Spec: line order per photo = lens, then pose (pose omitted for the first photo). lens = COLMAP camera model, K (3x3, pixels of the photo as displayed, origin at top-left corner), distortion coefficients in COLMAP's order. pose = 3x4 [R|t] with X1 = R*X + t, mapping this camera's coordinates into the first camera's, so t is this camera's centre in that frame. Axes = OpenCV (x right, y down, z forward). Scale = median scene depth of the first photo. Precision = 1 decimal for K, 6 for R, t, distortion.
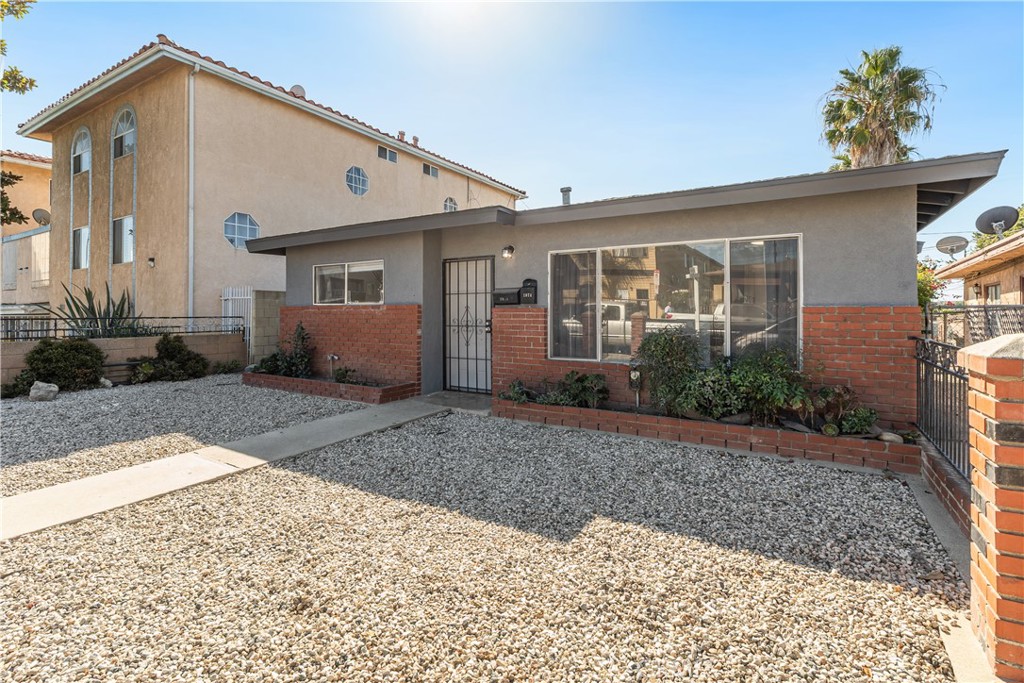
lens RADIAL K [[471.2, 0, 530.2], [0, 471.2, 309.5], [0, 0, 1]] dist [-0.003910, -0.000245]
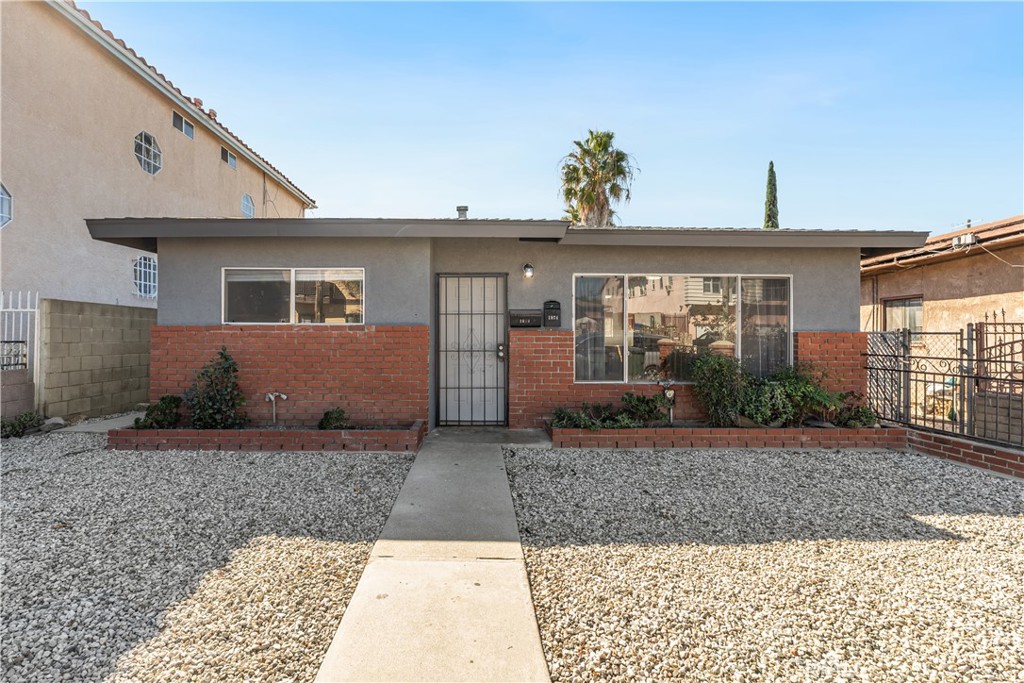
lens RADIAL K [[462.2, 0, 494.8], [0, 462.2, 337.2], [0, 0, 1]] dist [-0.004223, -0.000515]
pose [[0.858425, 0.001811, 0.512935, -0.518367], [-0.005557, 0.999968, 0.005770, 0.003803], [-0.512908, -0.007803, 0.858408, 0.226930]]
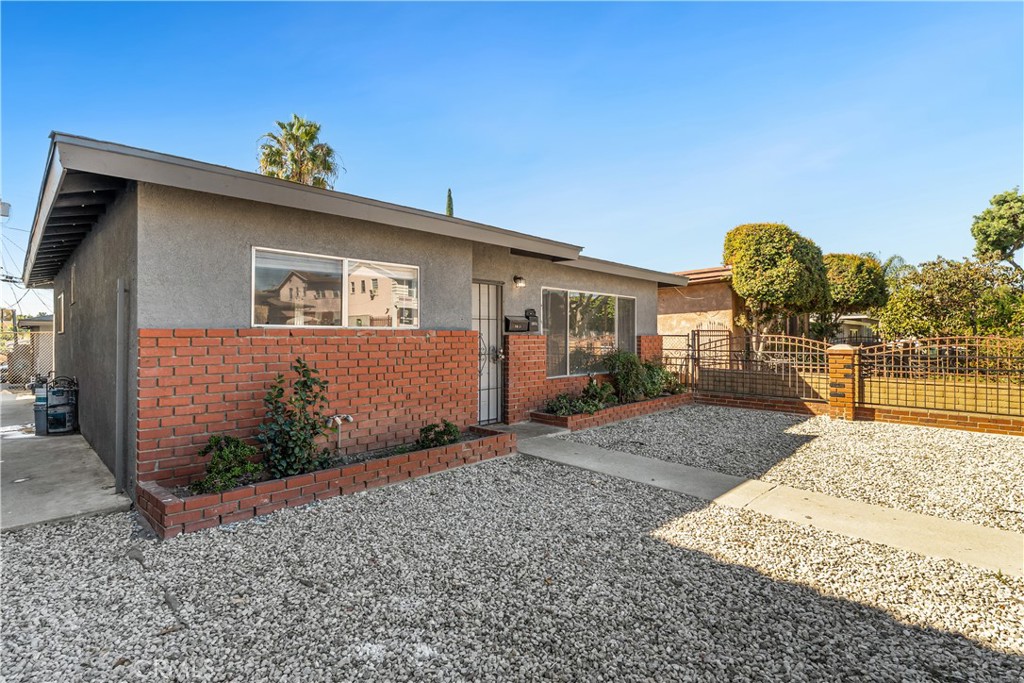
lens RADIAL K [[462.2, 0, 494.8], [0, 462.2, 337.2], [0, 0, 1]] dist [-0.004223, -0.000515]
pose [[0.282543, -0.004367, 0.959245, -0.949019], [-0.005050, 0.999969, 0.006040, -0.003940], [-0.959241, -0.006551, 0.282512, 0.690780]]
